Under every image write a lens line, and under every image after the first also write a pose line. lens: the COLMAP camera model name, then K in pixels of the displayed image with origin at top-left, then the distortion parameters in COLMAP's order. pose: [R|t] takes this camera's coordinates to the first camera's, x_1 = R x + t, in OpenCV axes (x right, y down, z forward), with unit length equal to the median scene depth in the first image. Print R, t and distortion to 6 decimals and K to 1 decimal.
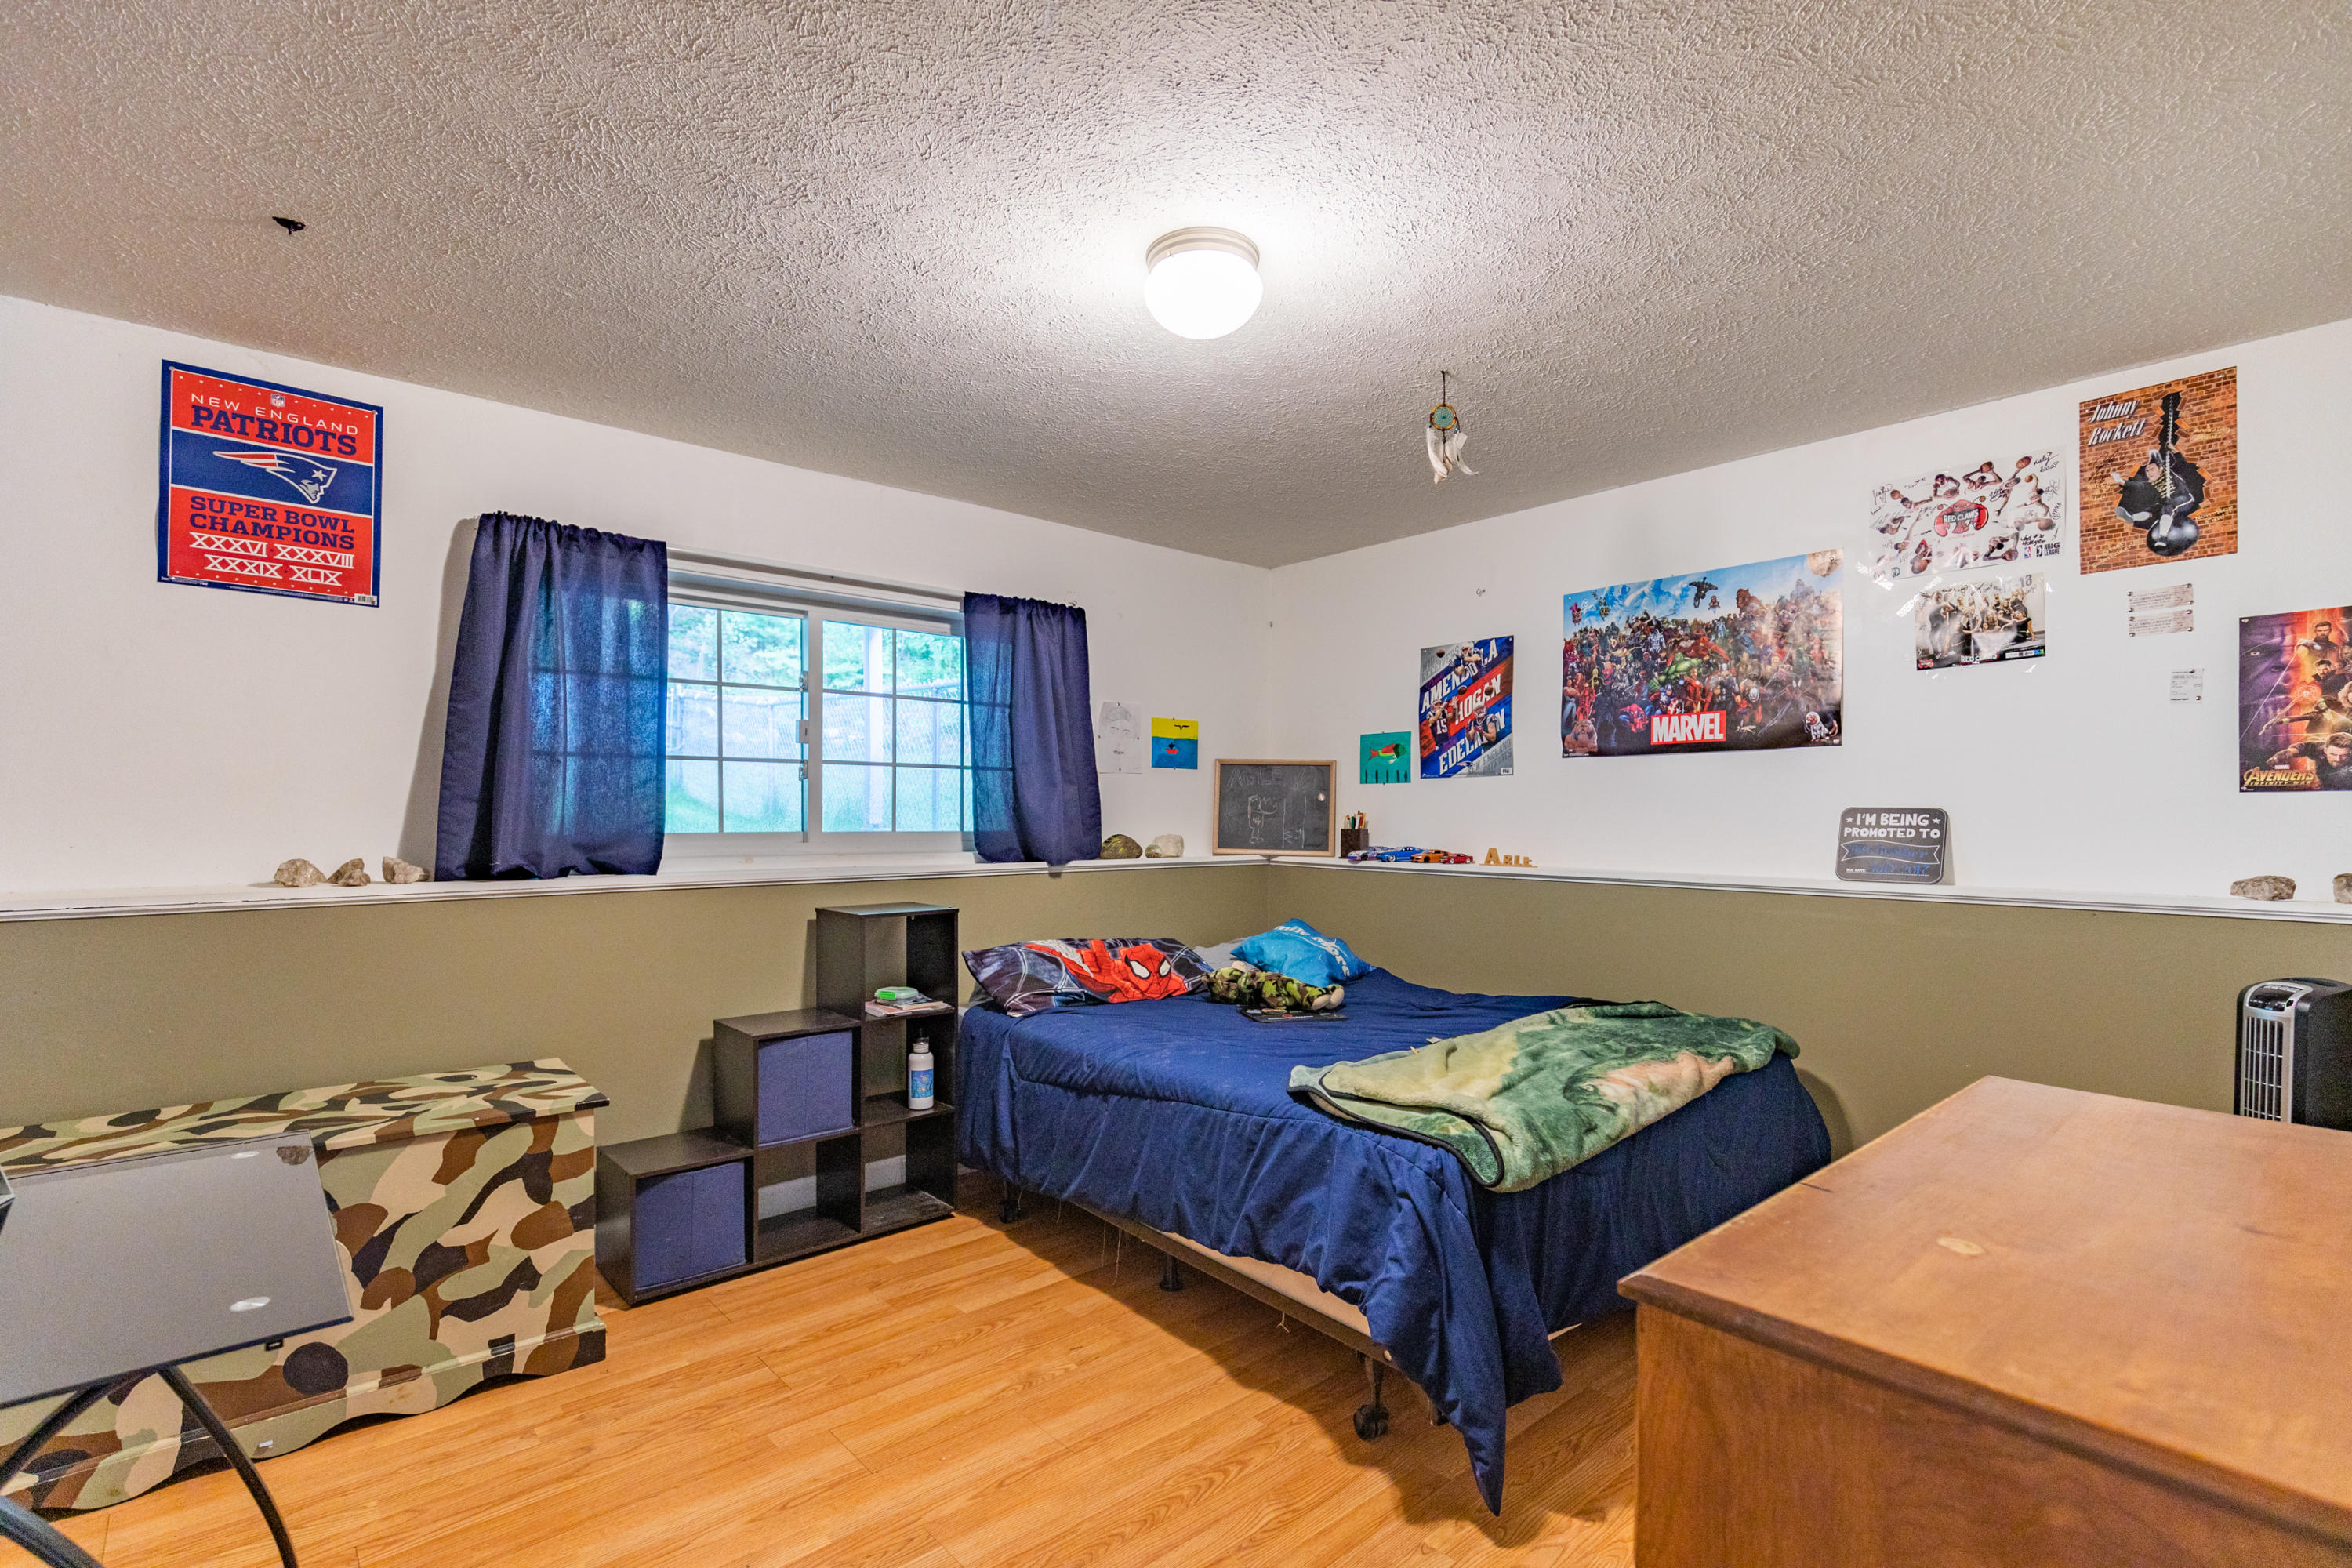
lens RADIAL K [[1103.8, 0, 1178.1], [0, 1103.8, 805.9], [0, 0, 1]] dist [0.004729, -0.000293]
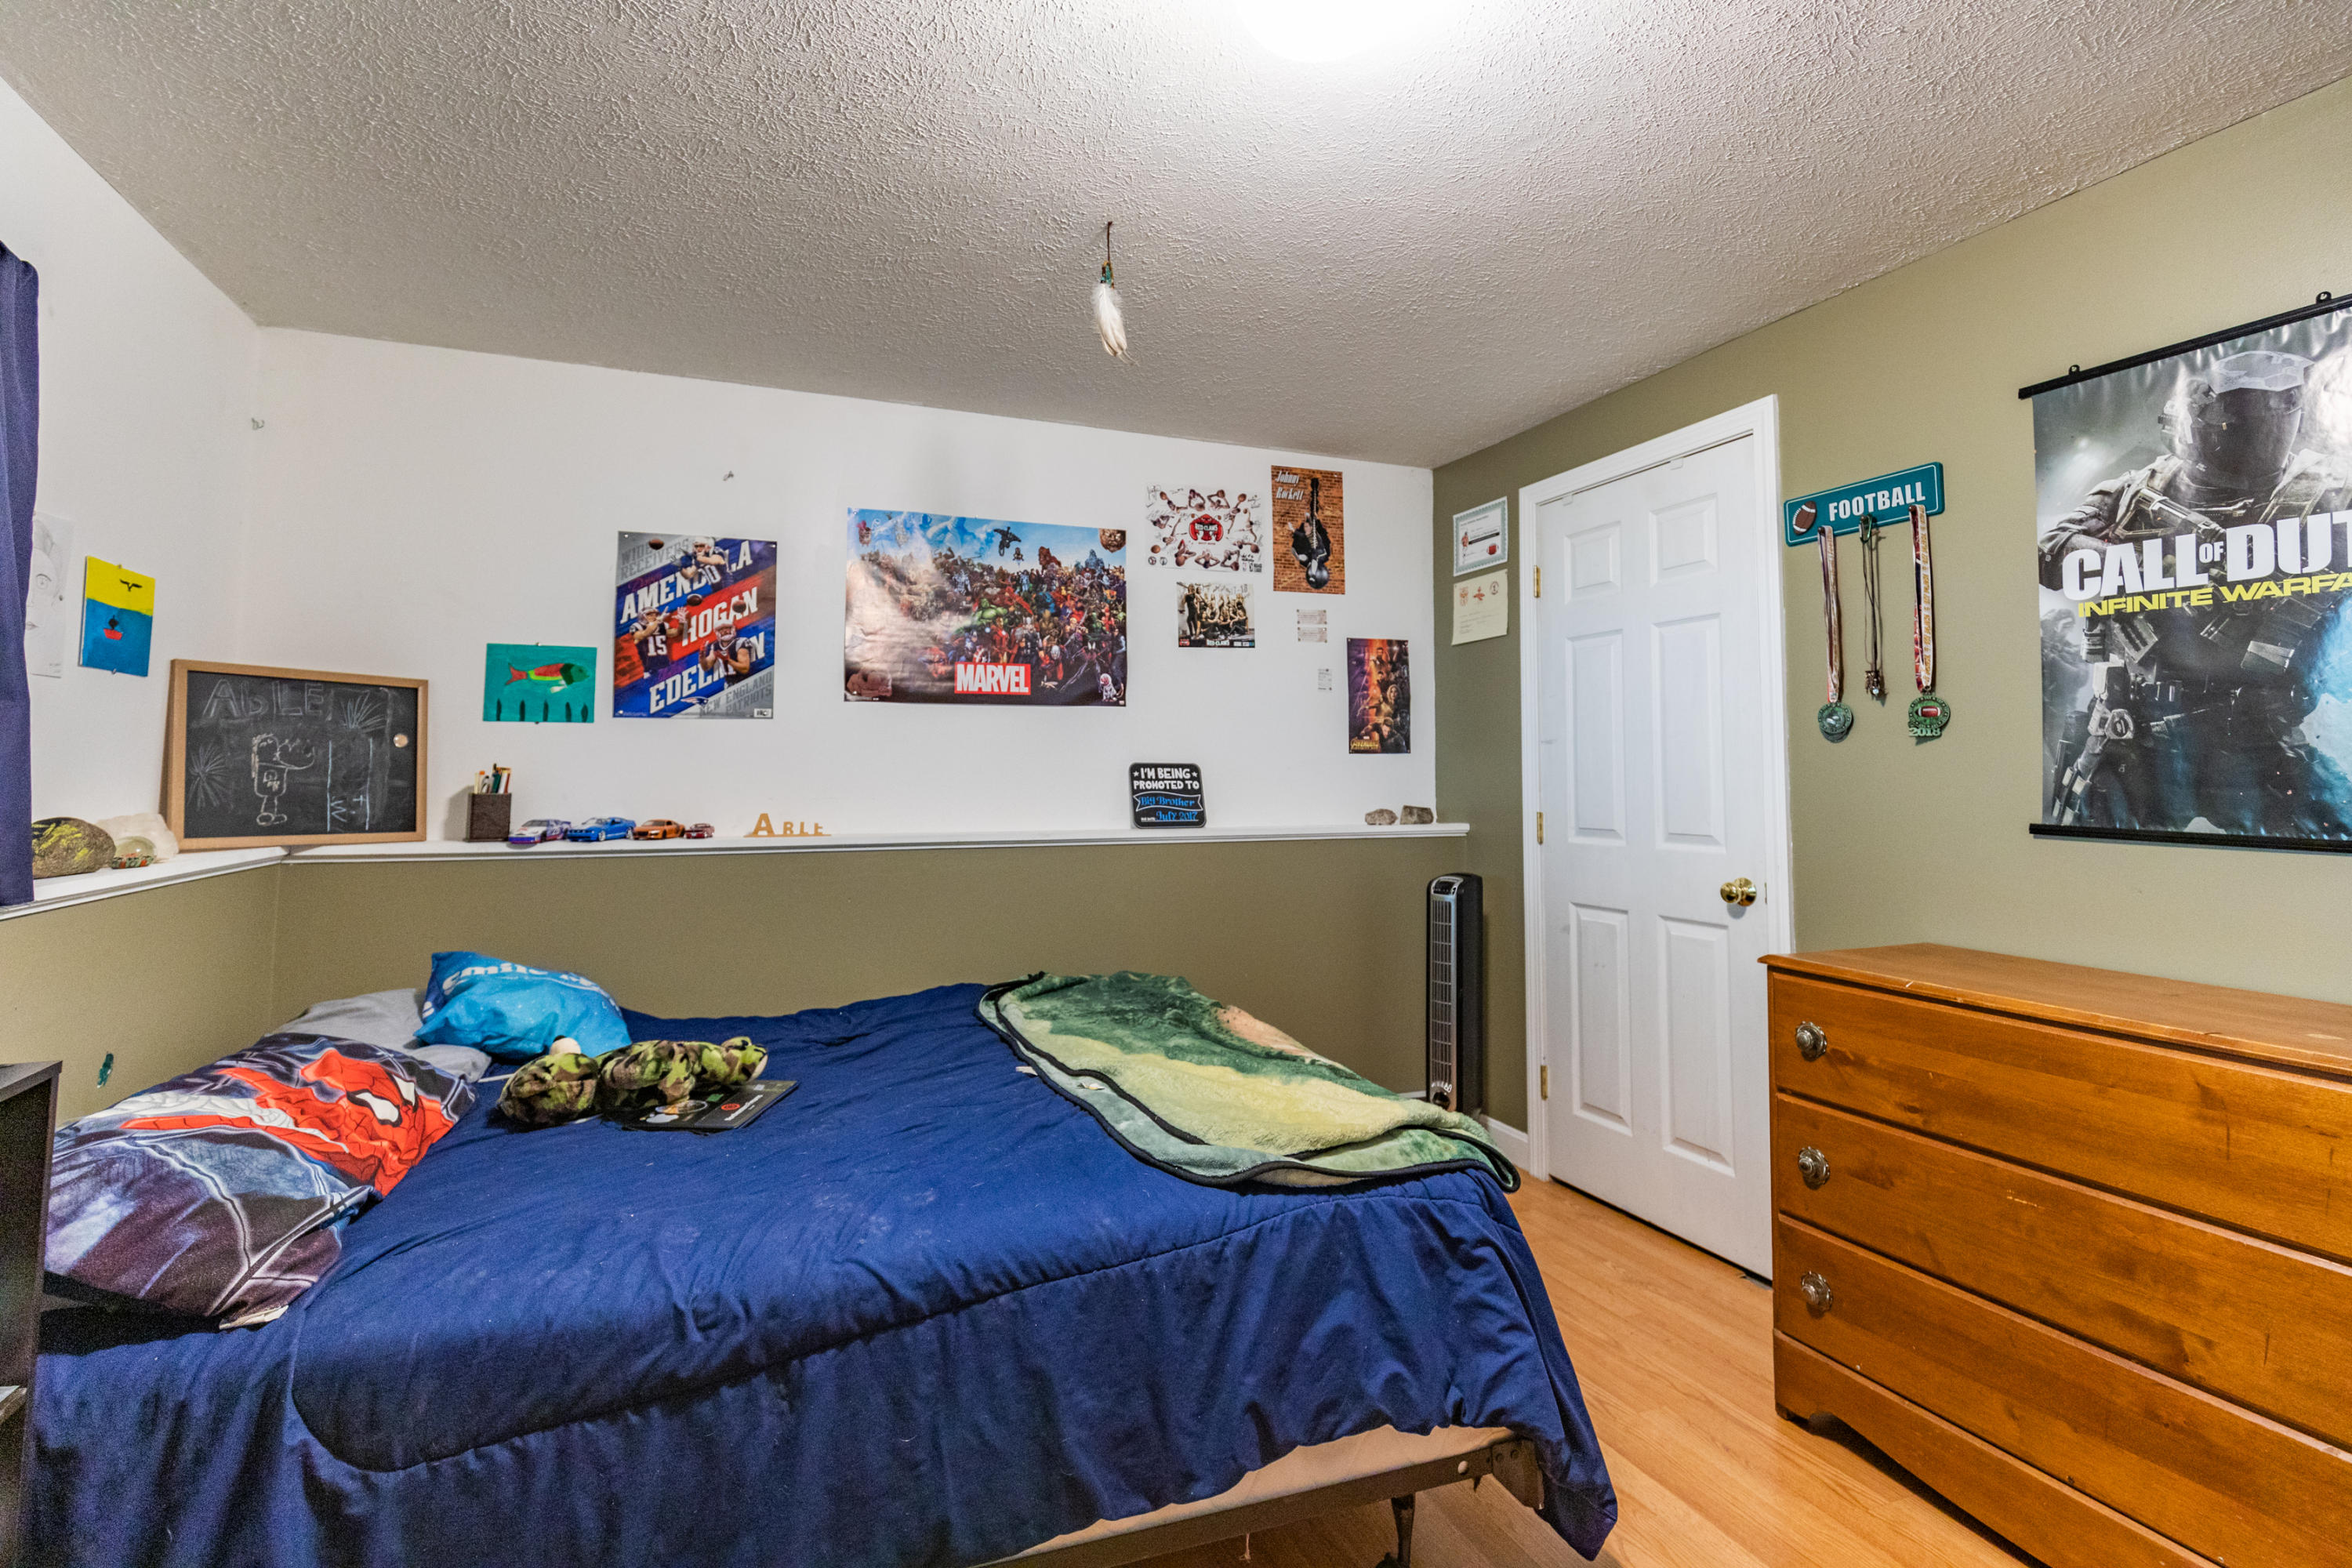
lens RADIAL K [[1085.8, 0, 1173.7], [0, 1085.8, 691.7], [0, 0, 1]] dist [0.003513, -0.000208]
pose [[0.331901, 0.065873, 0.941011, -0.377287], [-0.006950, 0.997703, -0.067390, 0.003227], [-0.943289, 0.015827, 0.331596, 0.551105]]
